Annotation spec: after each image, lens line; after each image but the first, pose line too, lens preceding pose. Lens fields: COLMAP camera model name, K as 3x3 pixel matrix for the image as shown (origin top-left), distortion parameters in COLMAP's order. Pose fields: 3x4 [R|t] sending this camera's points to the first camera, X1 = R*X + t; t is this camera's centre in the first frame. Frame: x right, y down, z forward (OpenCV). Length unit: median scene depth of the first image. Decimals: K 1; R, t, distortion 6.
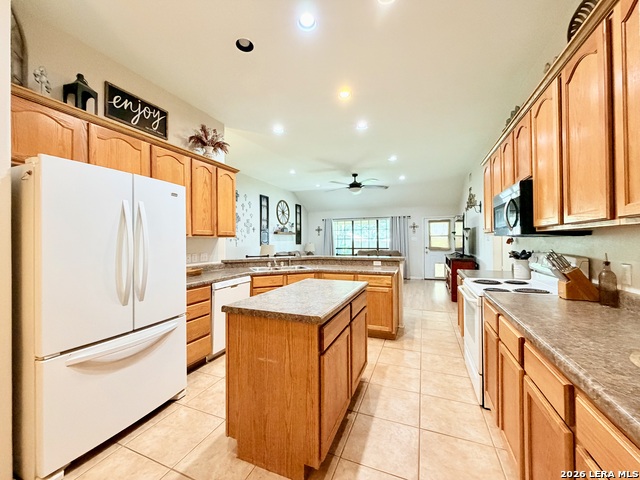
lens RADIAL K [[254.7, 0, 318.1], [0, 254.7, 240.1], [0, 0, 1]] dist [-0.000767, 0.000804]
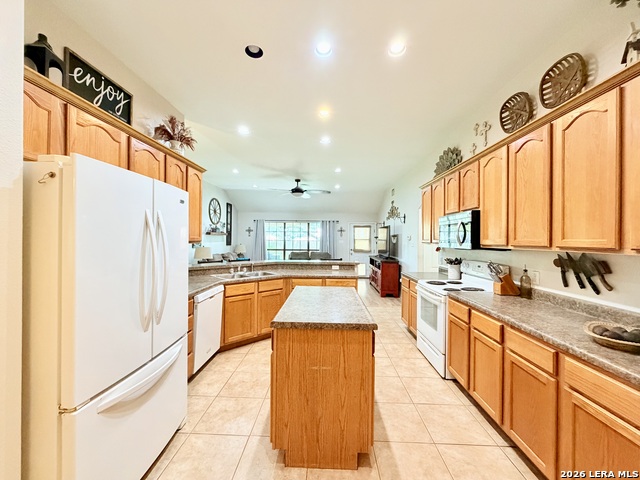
lens RADIAL K [[254.7, 0, 317.9], [0, 254.7, 240.0], [0, 0, 1]] dist [-0.000767, 0.000804]
pose [[0.938171, 0.016916, 0.345758, -0.219765], [-0.018918, 0.999818, 0.002416, -0.028408], [-0.345654, -0.008807, 0.938321, -0.004298]]
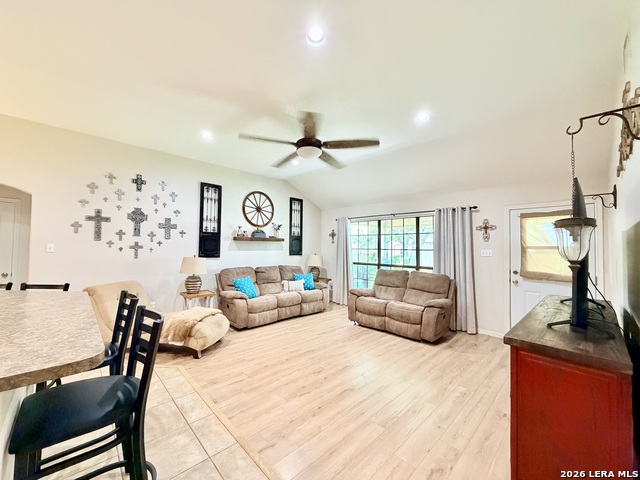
lens RADIAL K [[254.7, 0, 317.9], [0, 254.7, 240.7], [0, 0, 1]] dist [-0.000767, 0.000804]
pose [[0.915331, 0.008454, -0.402614, 0.604458], [-0.018103, 0.999633, -0.020168, -0.025871], [0.402295, 0.025749, 0.915148, 0.915377]]
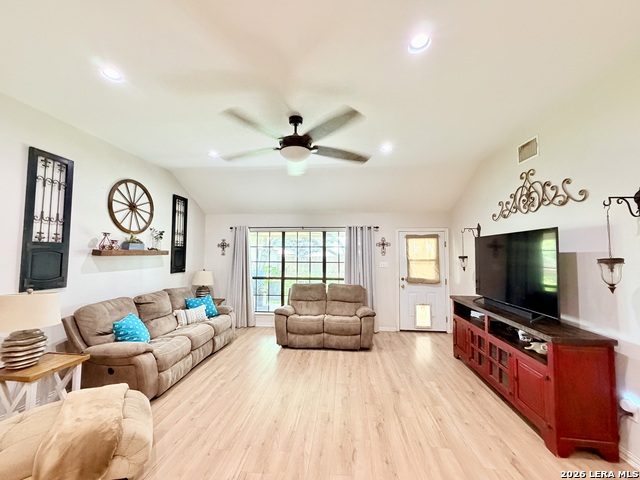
lens RADIAL K [[254.7, 0, 317.8], [0, 254.7, 240.2], [0, 0, 1]] dist [-0.000767, 0.000804]
pose [[0.958643, 0.027285, 0.283301, 0.109617], [-0.013129, 0.998574, -0.051746, -0.062963], [-0.284309, 0.045886, 0.957634, 0.995135]]
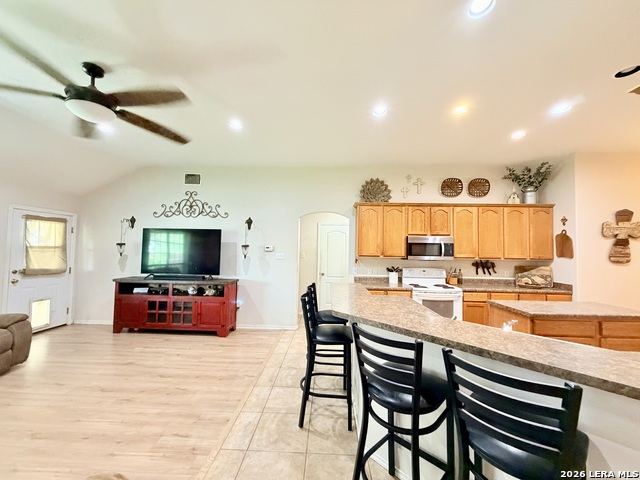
lens RADIAL K [[254.7, 0, 317.0], [0, 254.7, 240.3], [0, 0, 1]] dist [-0.000767, 0.000804]
pose [[-0.343852, 0.039048, 0.938212, -0.435400], [-0.017959, 0.998679, -0.048146, -0.032417], [-0.938852, -0.033405, -0.342697, 1.380943]]
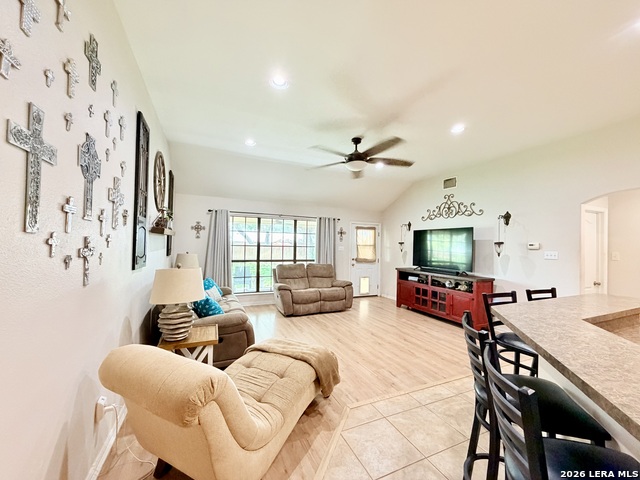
lens RADIAL K [[254.7, 0, 318.1], [0, 254.7, 240.3], [0, 0, 1]] dist [-0.000767, 0.000804]
pose [[0.689735, 0.033756, 0.723275, -0.538694], [-0.028782, 0.999401, -0.019196, -0.026540], [-0.723490, -0.007578, 0.690294, 1.101666]]
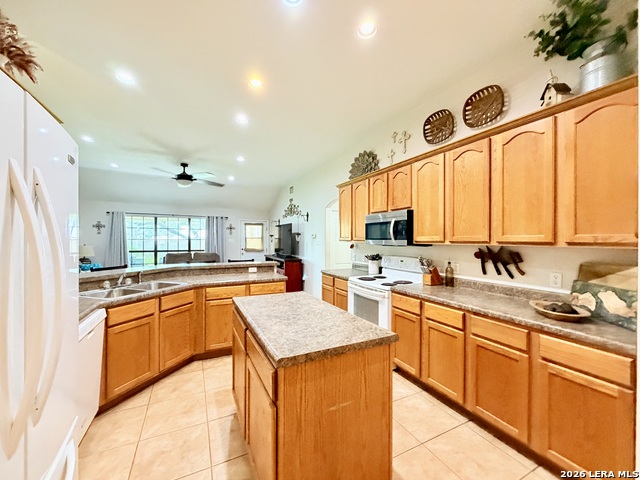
lens RADIAL K [[254.7, 0, 317.5], [0, 254.7, 240.0], [0, 0, 1]] dist [-0.000767, 0.000804]
pose [[0.660861, 0.010049, 0.750441, -0.318709], [-0.013559, 0.999907, -0.001449, -0.021181], [-0.750386, -0.009218, 0.660936, 0.191324]]
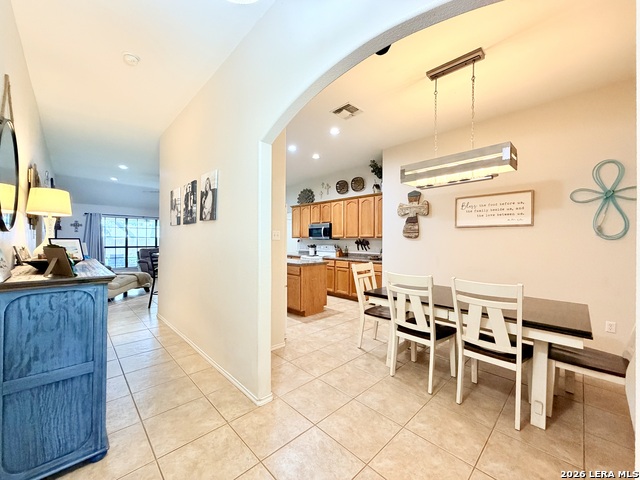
lens RADIAL K [[254.7, 0, 317.4], [0, 254.7, 239.7], [0, 0, 1]] dist [-0.000767, 0.000804]
pose [[0.399017, 0.015088, 0.916819, -1.102469], [-0.014132, 0.999847, -0.010304, 0.010649], [-0.916834, -0.008845, 0.399170, -0.092500]]
